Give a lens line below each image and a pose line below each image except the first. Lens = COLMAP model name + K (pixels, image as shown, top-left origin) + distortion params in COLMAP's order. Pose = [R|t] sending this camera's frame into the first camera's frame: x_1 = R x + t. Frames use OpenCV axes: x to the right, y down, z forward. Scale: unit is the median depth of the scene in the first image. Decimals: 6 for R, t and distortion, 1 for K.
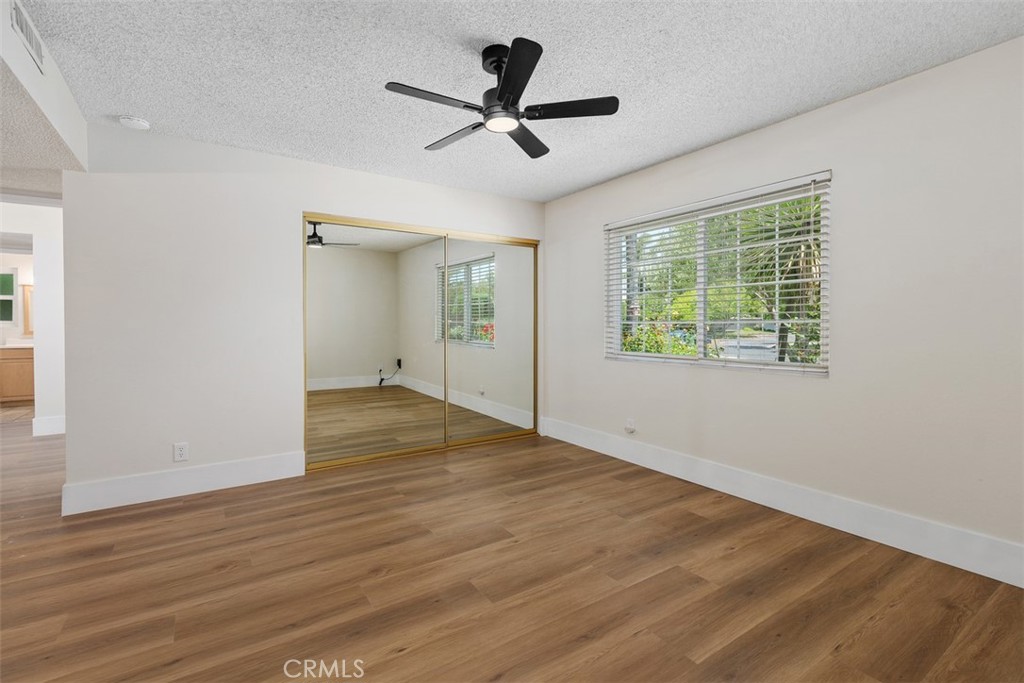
lens RADIAL K [[466.5, 0, 512.0], [0, 466.5, 341.5], [0, 0, 1]] dist [0.001566, 0.000242]
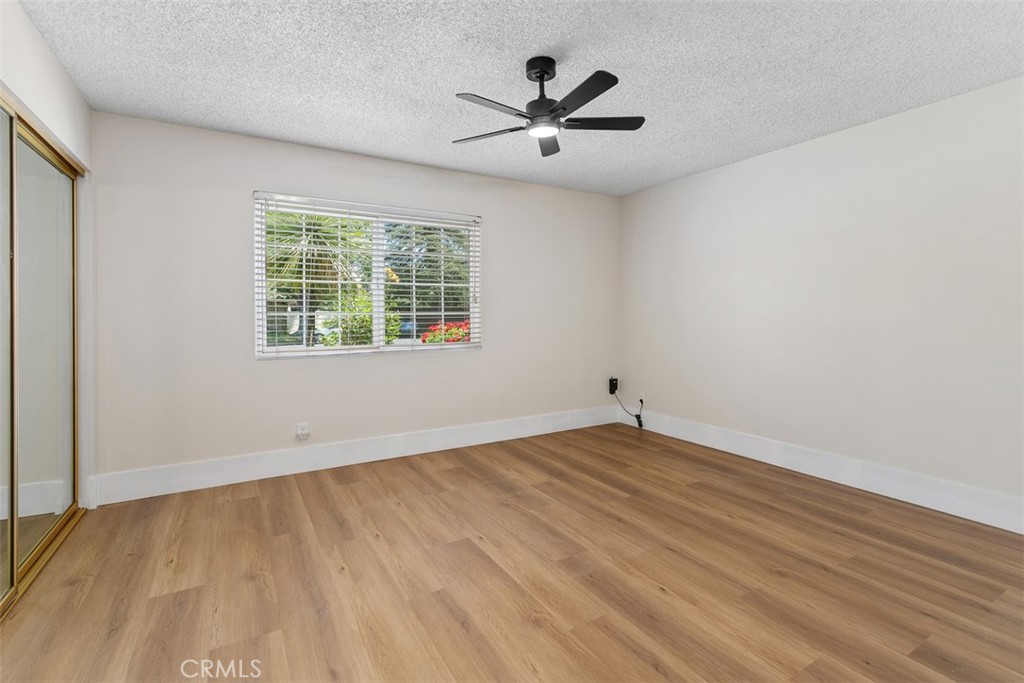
lens RADIAL K [[474.9, 0, 511.8], [0, 474.9, 321.6], [0, 0, 1]] dist [0.001122, 0.000155]
pose [[0.050333, -0.014103, 0.998633, -0.907116], [0.039171, 0.999159, 0.012136, -0.030492], [-0.997964, 0.038507, 0.050843, 0.807832]]
